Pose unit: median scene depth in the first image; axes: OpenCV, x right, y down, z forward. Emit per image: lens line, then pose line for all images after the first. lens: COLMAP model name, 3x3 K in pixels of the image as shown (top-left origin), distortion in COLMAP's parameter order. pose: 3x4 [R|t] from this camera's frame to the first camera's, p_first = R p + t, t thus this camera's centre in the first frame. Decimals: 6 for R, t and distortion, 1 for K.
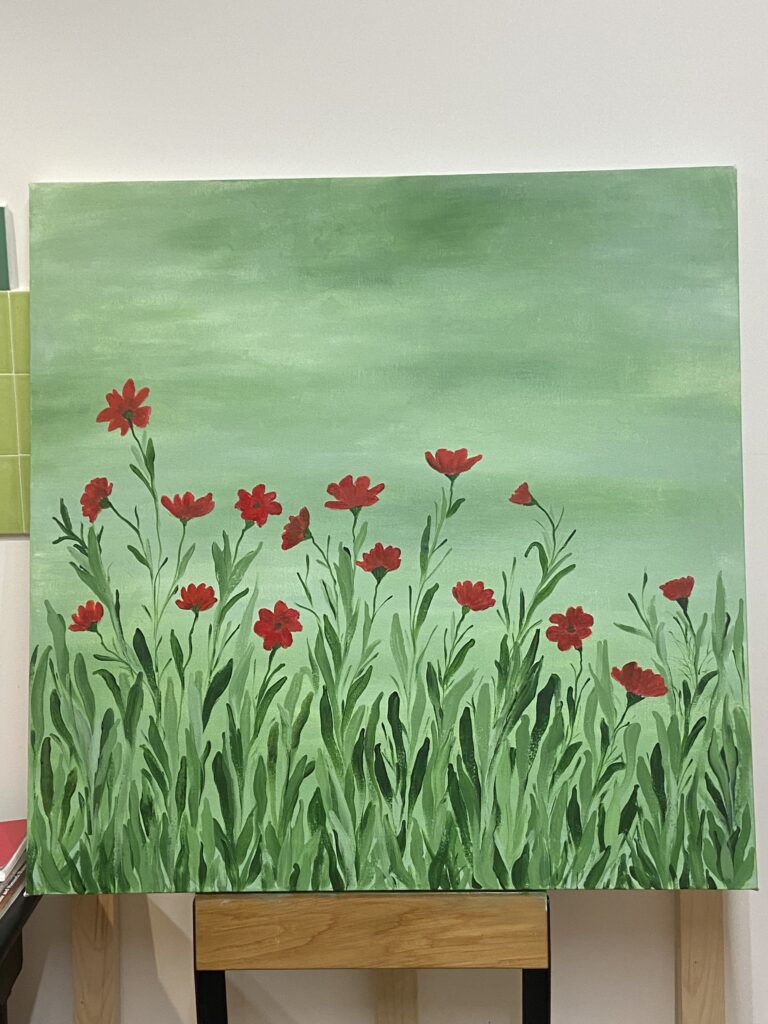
lens RADIAL K [[1368.4, 0, 379.6], [0, 1368.4, 514.3], [0, 0, 1]] dist [0.070929, 0.000000]
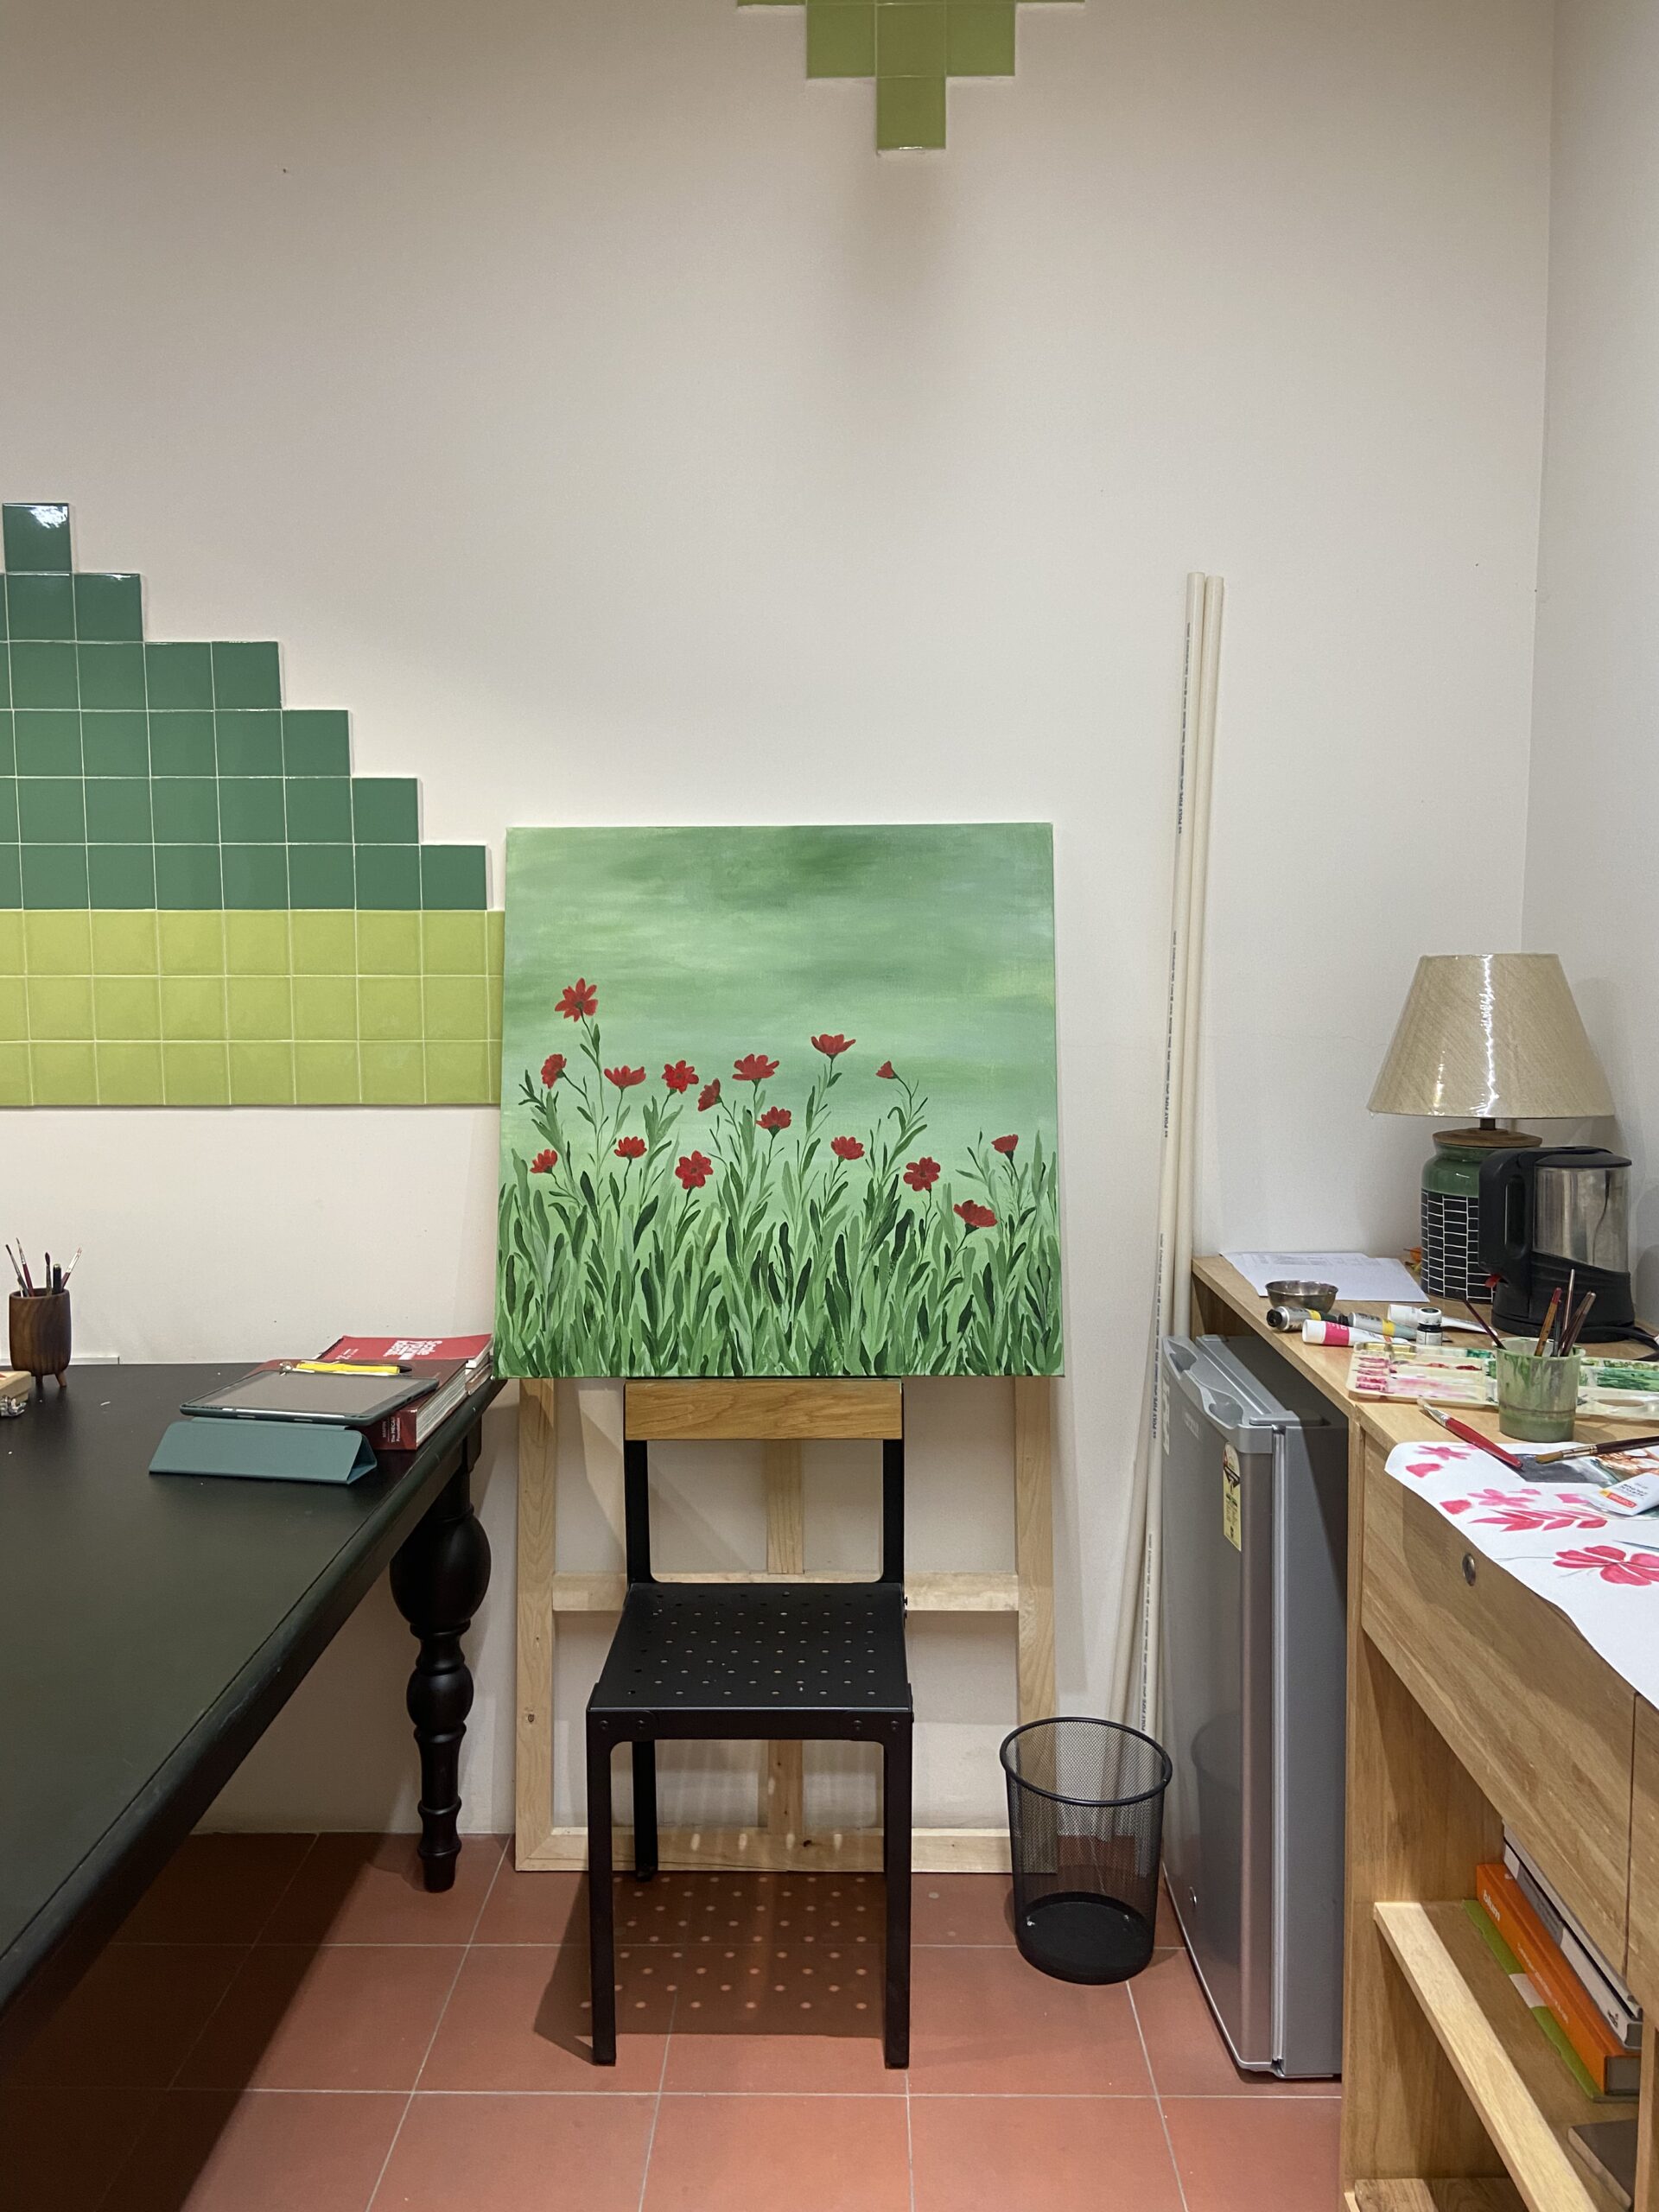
lens RADIAL K [[1697.4, 0, 820.6], [0, 1697.4, 1101.7], [0, 0, 1]] dist [0.046553, -0.006765]
pose [[0.999877, 0.012250, 0.009782, 0.027468], [-0.011433, 0.996765, -0.079558, 0.142978], [-0.010725, 0.079437, 0.996782, -0.586222]]
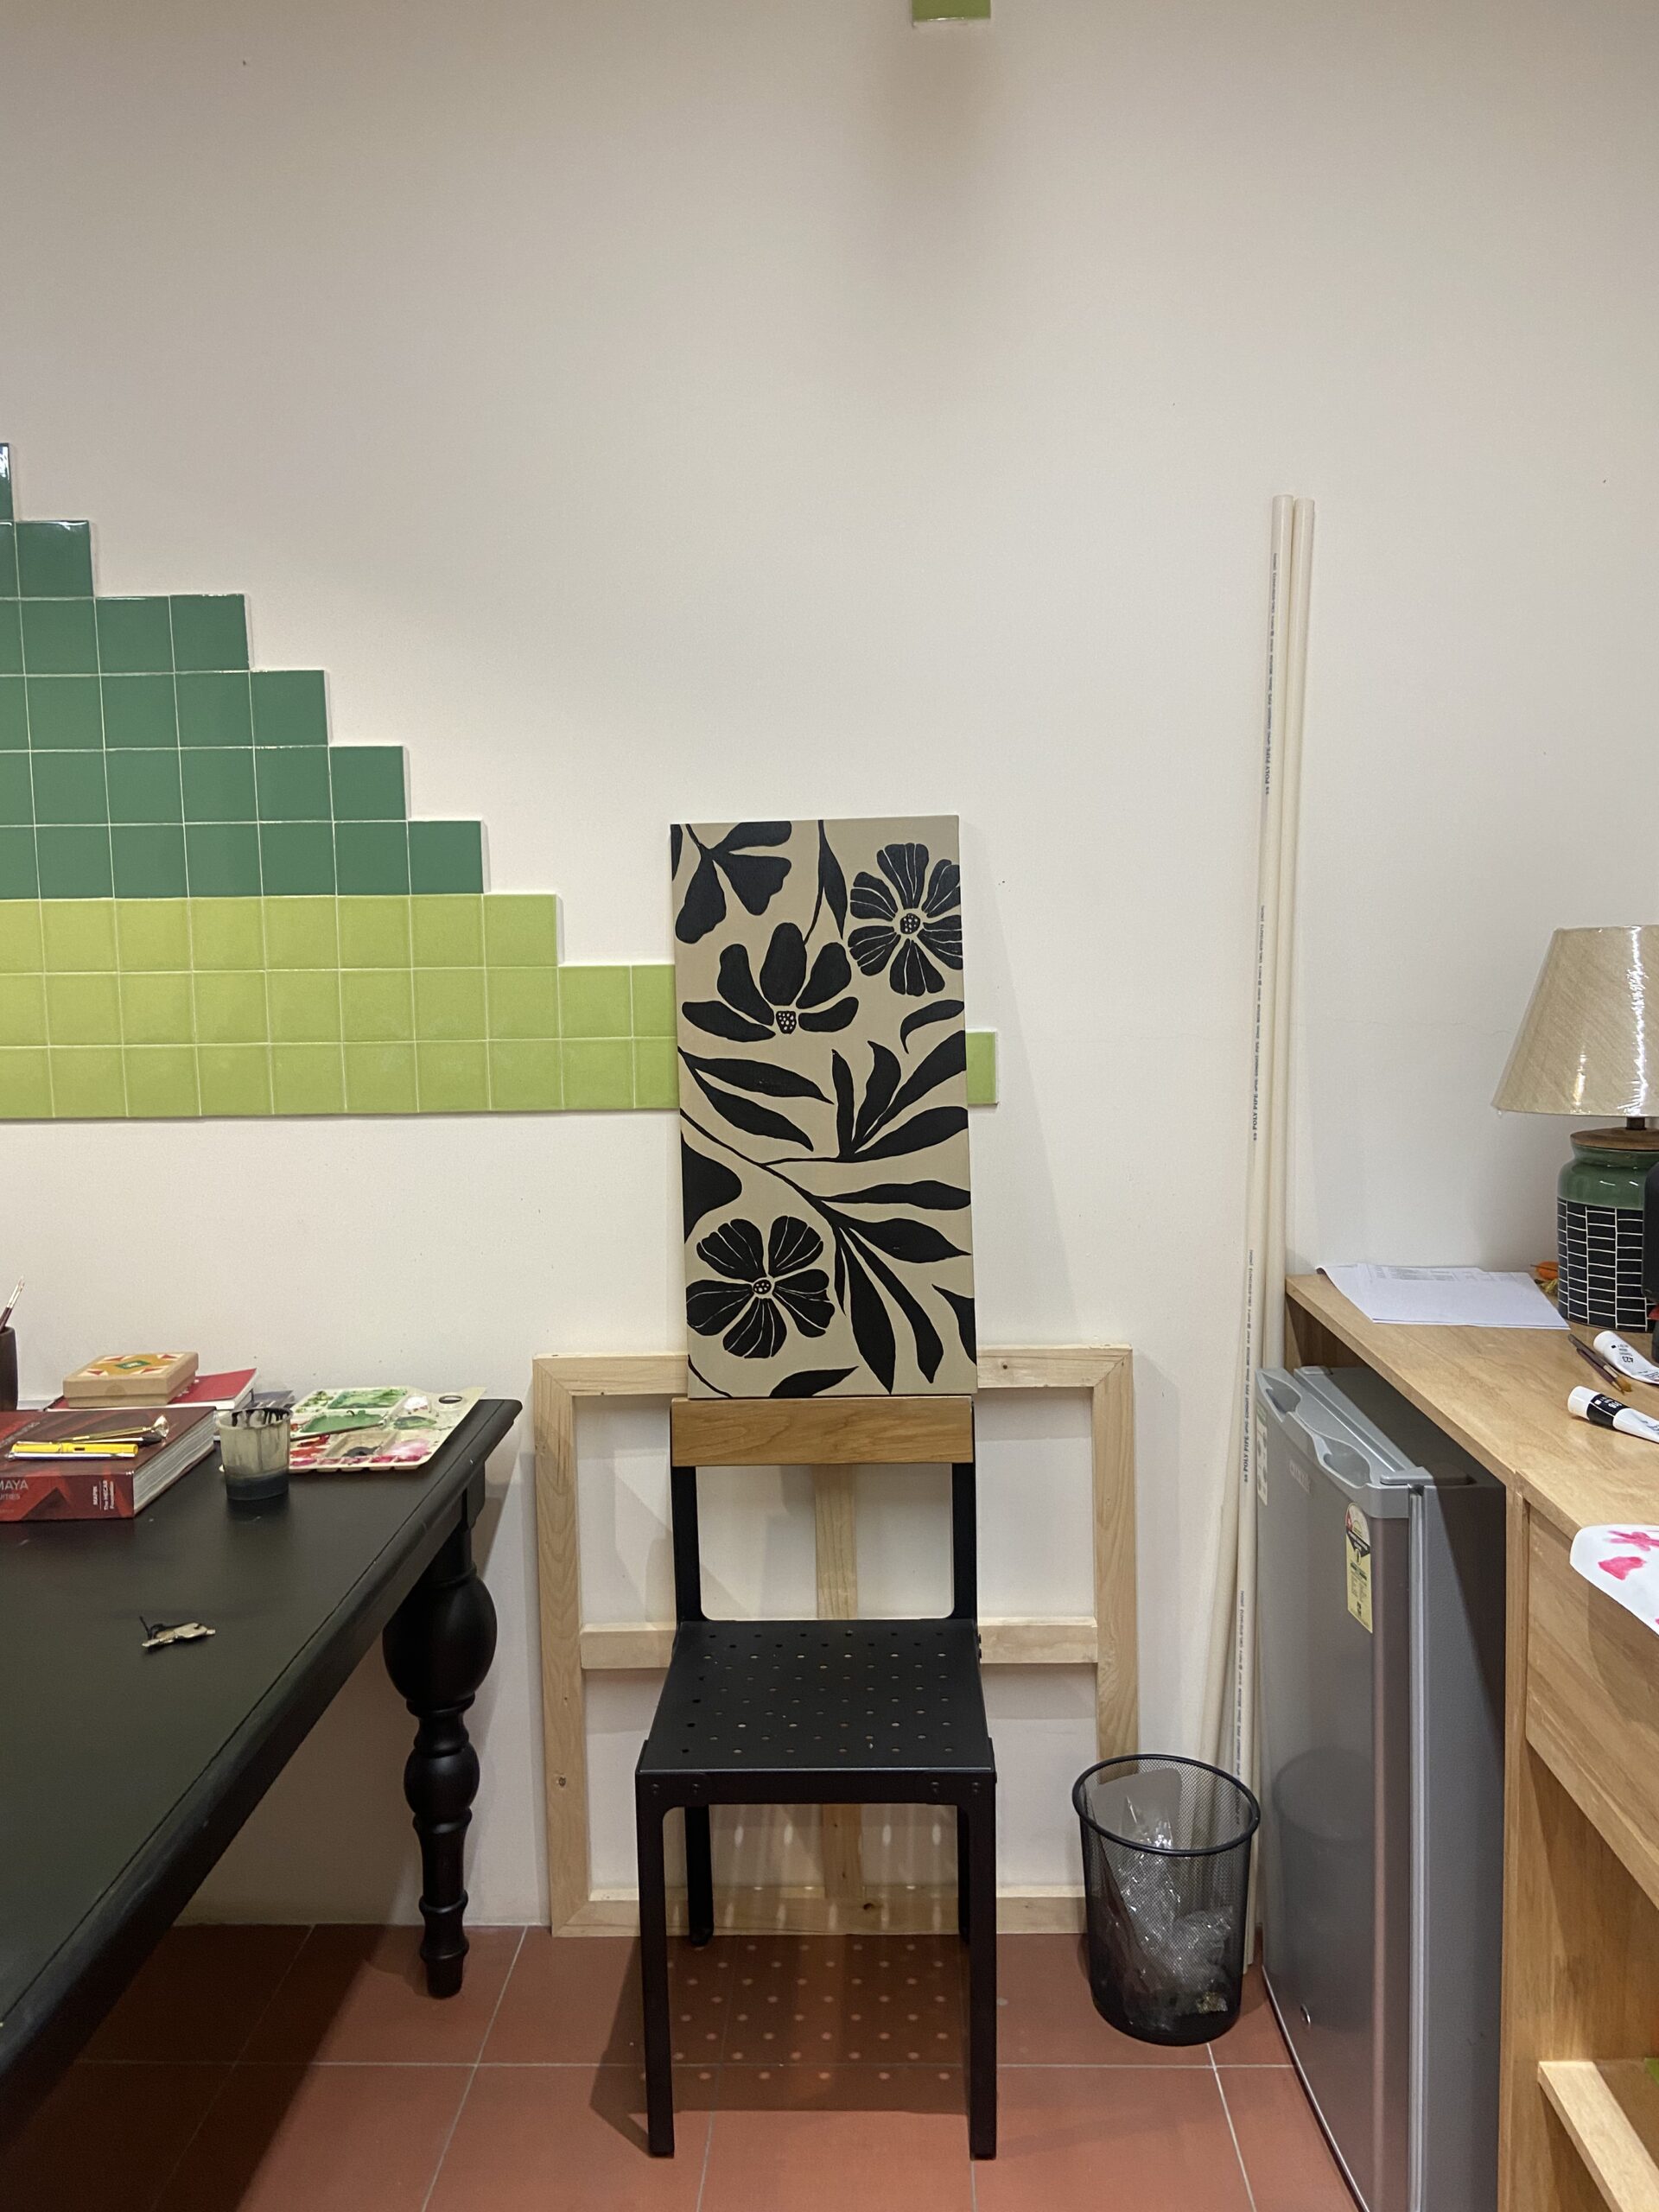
lens RADIAL K [[1697.4, 0, 832.2], [0, 1697.4, 1095.6], [0, 0, 1]] dist [0.046553, -0.006765]
pose [[0.999979, -0.000807, -0.006402, 0.027734], [0.000319, 0.997119, -0.075855, 0.112938], [0.006444, 0.075851, 0.997098, -0.385051]]
